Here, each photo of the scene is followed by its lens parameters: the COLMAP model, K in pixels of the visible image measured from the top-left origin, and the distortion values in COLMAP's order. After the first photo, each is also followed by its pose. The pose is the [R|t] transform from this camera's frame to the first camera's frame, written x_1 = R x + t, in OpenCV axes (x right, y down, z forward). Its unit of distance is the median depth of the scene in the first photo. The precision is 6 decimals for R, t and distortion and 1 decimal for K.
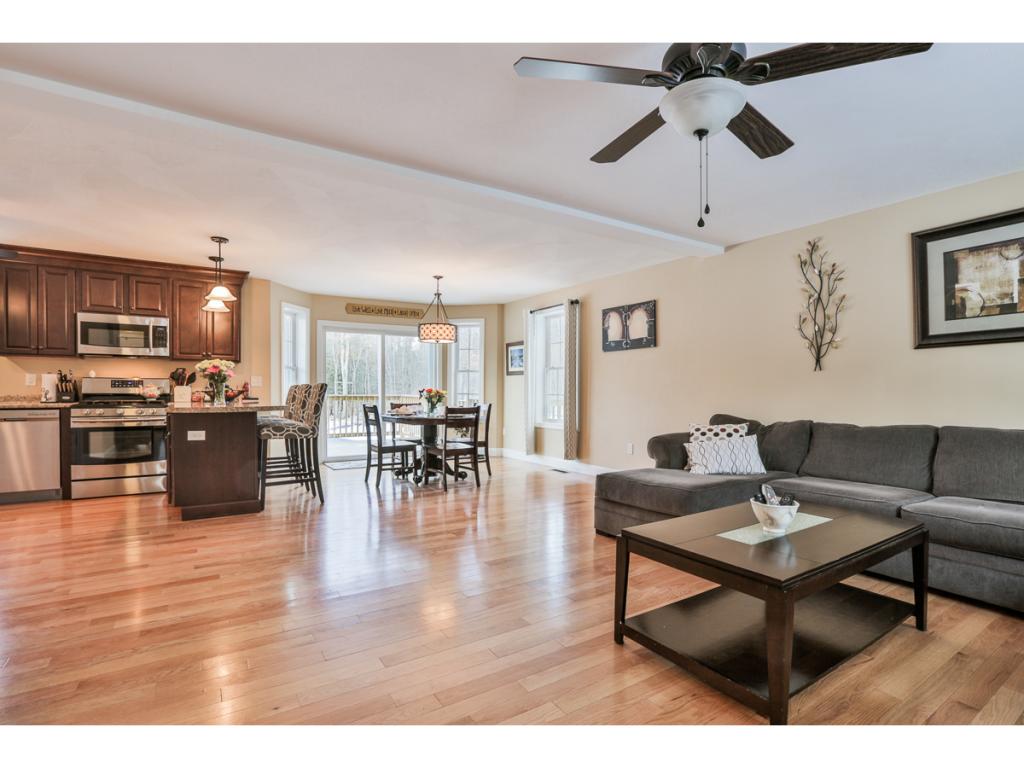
lens RADIAL K [[495.9, 0, 517.1], [0, 495.9, 390.8], [0, 0, 1]] dist [-0.023135, 0.002551]
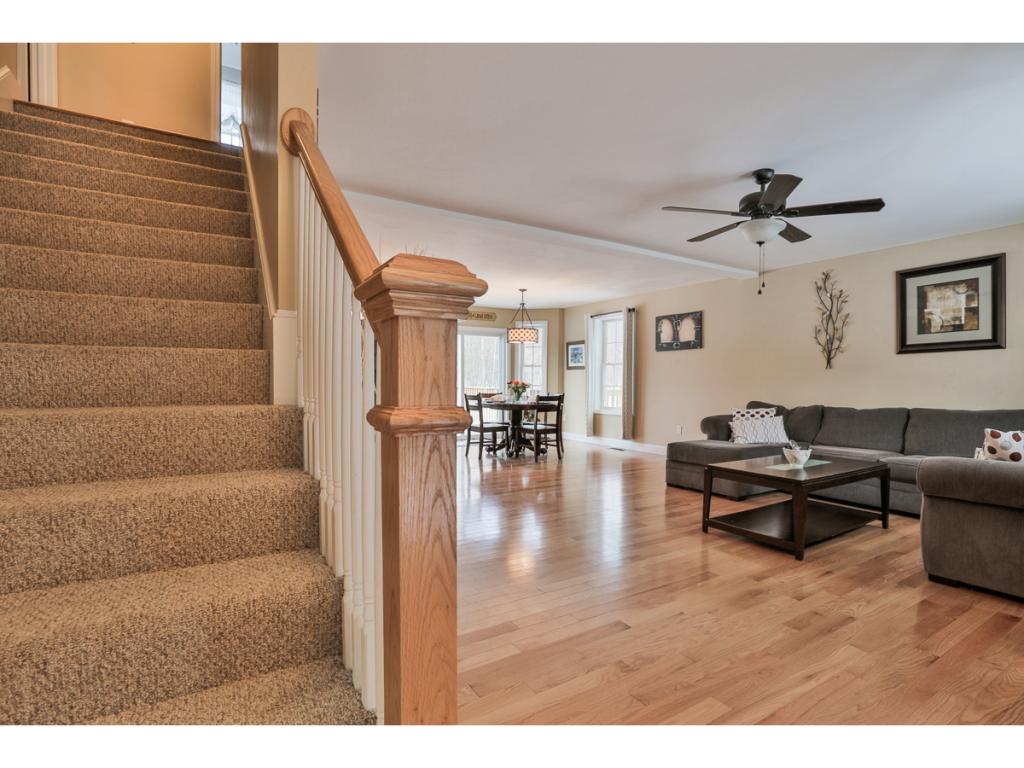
lens RADIAL K [[495.9, 0, 535.2], [0, 495.9, 393.1], [0, 0, 1]] dist [-0.023135, 0.002551]
pose [[0.999996, 0.002905, -0.000490, -0.190556], [-0.002895, 0.999785, 0.020524, 0.000392], [0.000550, -0.020522, 0.999789, -0.348643]]
